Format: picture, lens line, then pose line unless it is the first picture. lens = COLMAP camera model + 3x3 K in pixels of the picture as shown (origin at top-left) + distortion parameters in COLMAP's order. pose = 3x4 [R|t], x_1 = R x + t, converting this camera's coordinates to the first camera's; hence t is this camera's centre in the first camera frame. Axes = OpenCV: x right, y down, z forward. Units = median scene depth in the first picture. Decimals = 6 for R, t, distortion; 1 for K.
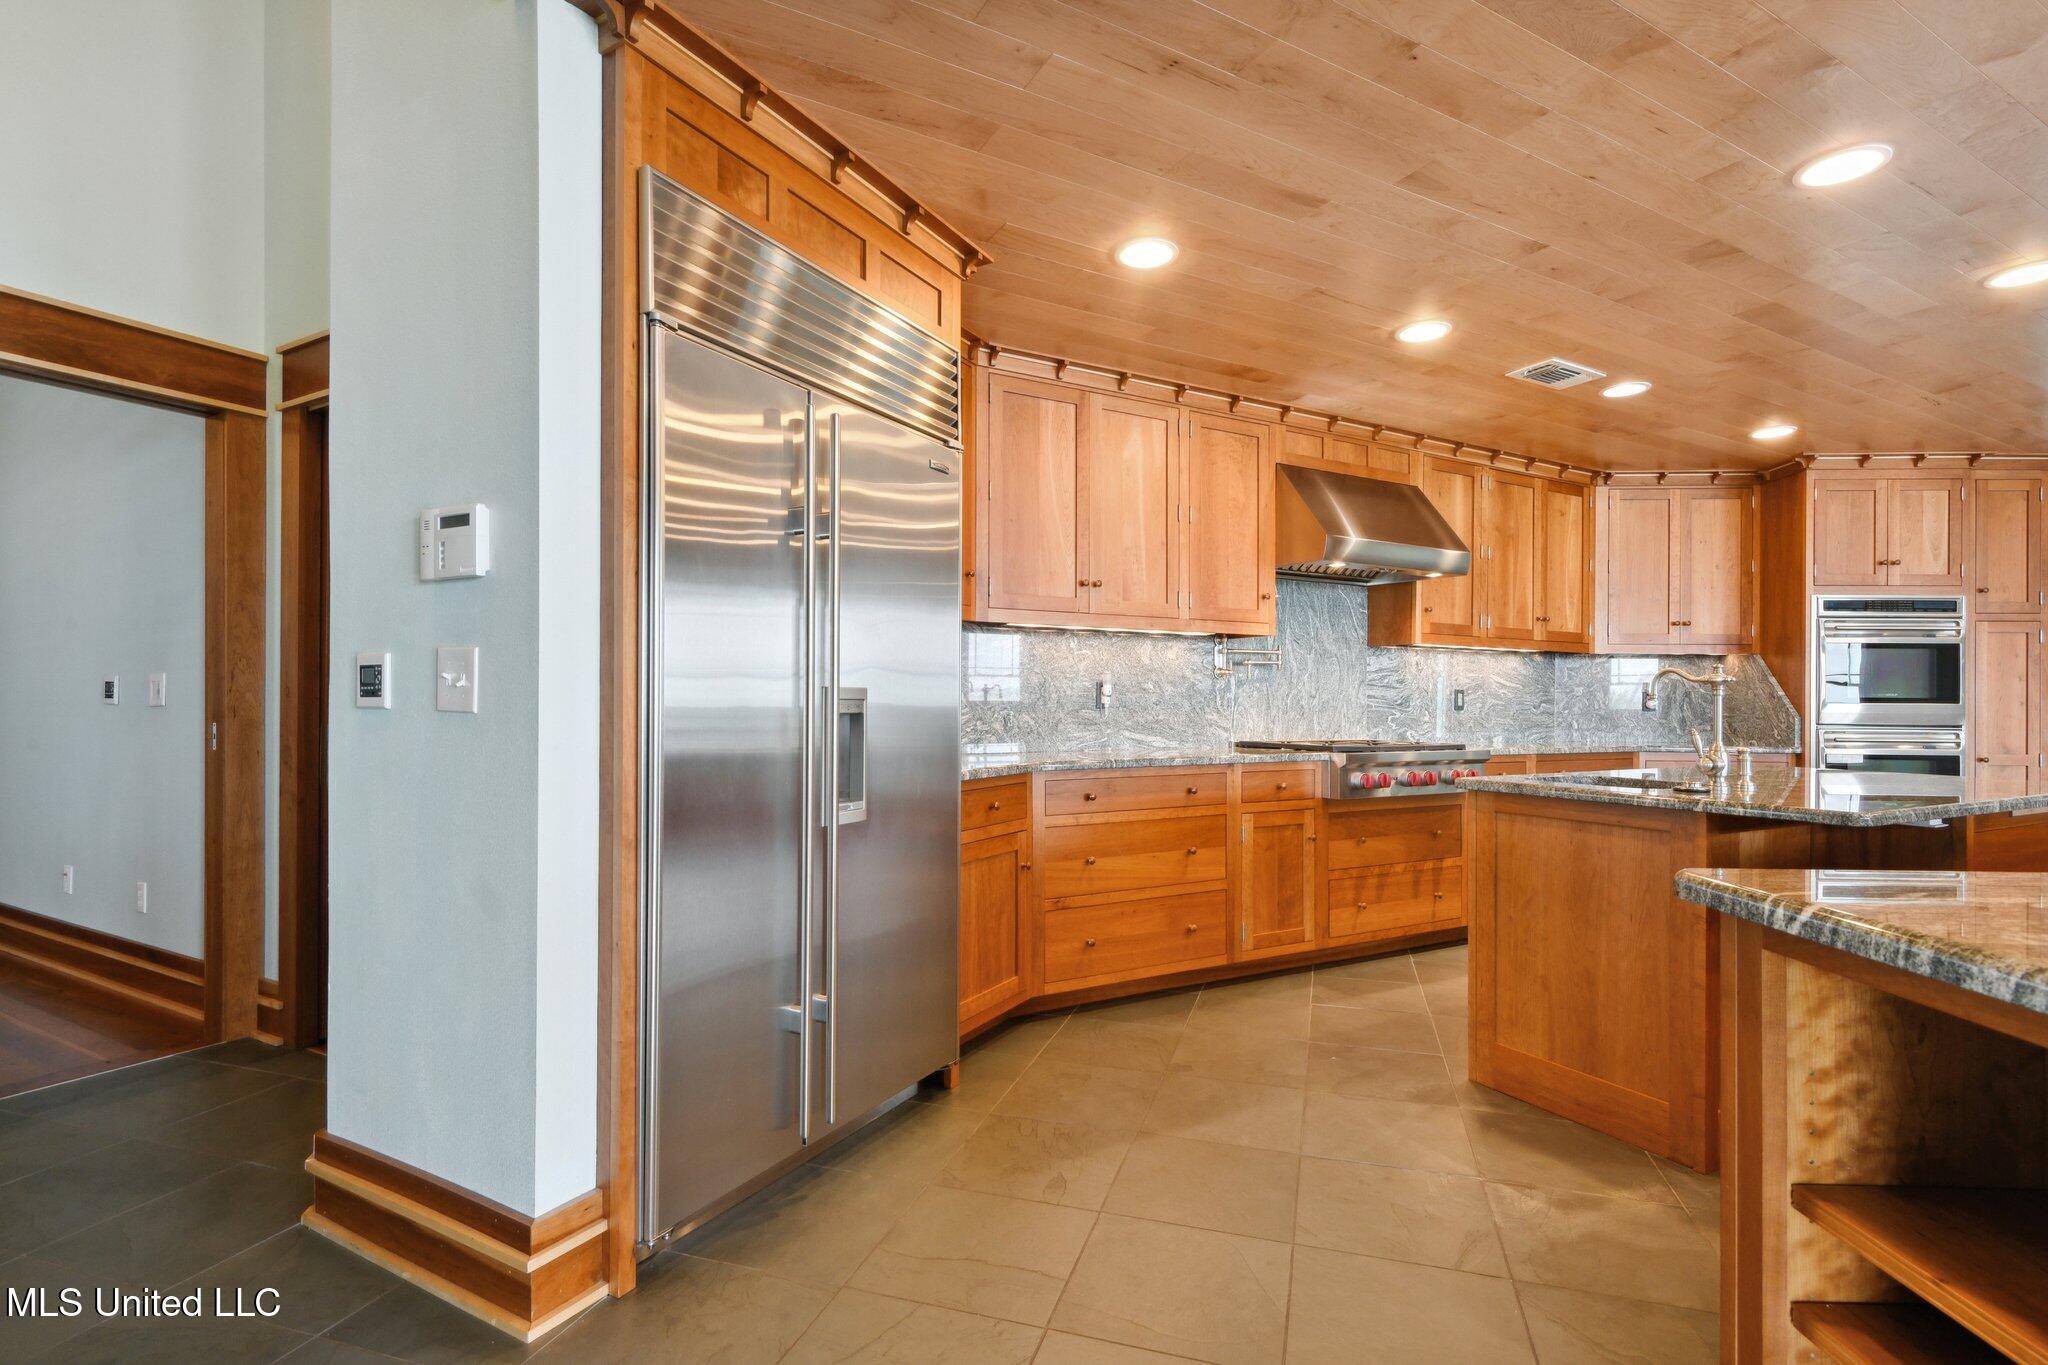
lens RADIAL K [[953.6, 0, 1023.5], [0, 953.6, 669.7], [0, 0, 1]] dist [-0.001470, -0.000655]
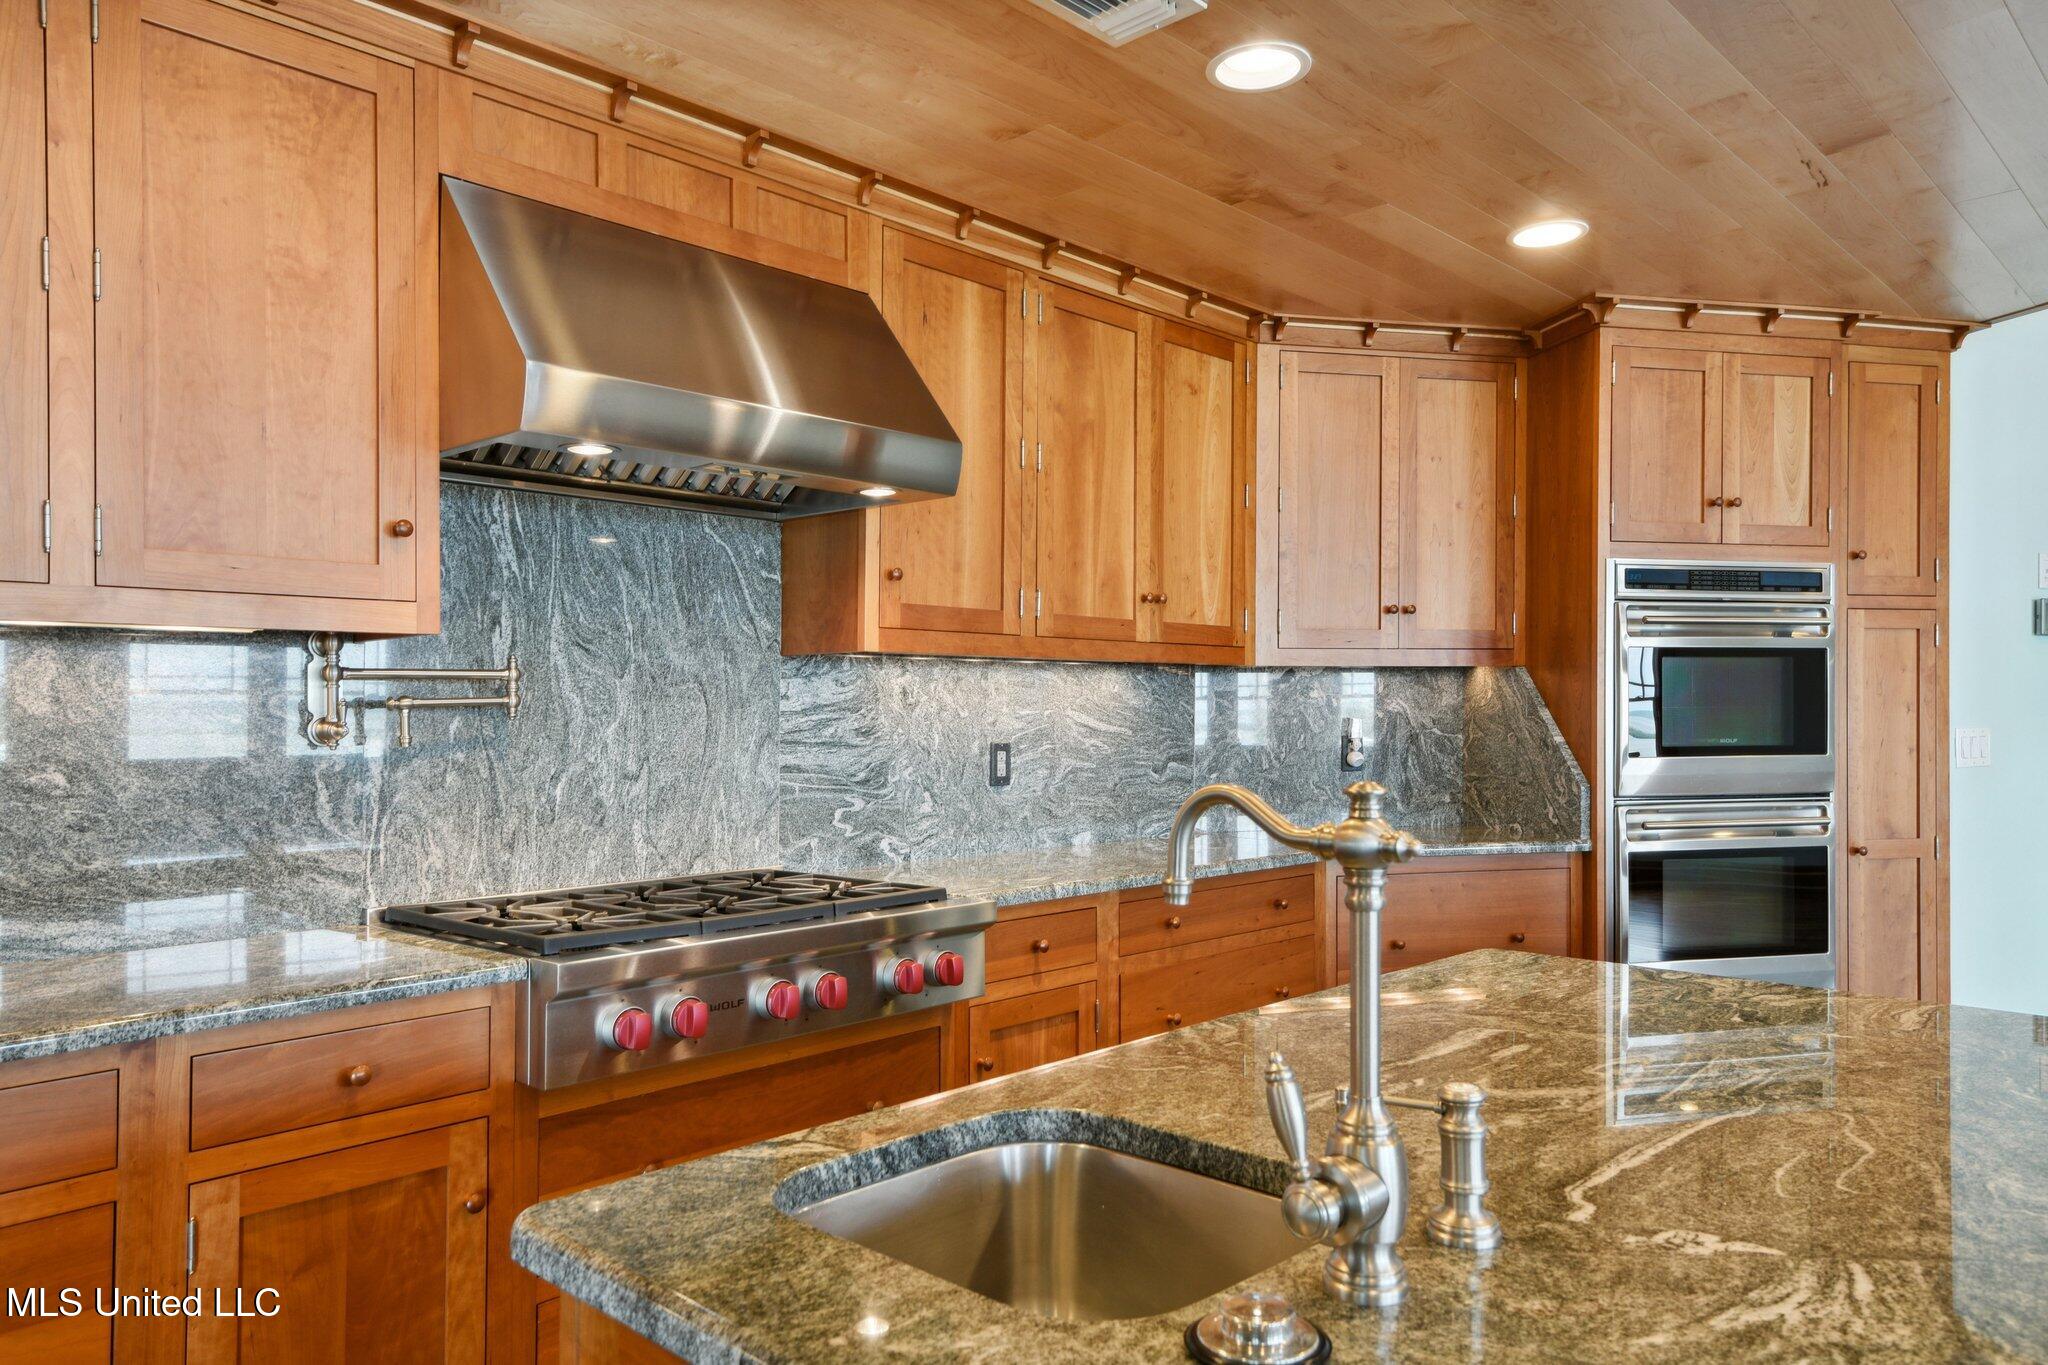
lens RADIAL K [[1415.4, 0, 1024.0], [0, 1415.4, 682.5], [0, 0, 1]] dist [0.047311, 0.000943]
pose [[0.950213, -0.008083, 0.311495, 0.258371], [0.005342, 0.999939, 0.009649, -0.017700], [-0.311554, -0.007504, 0.950199, 0.330113]]
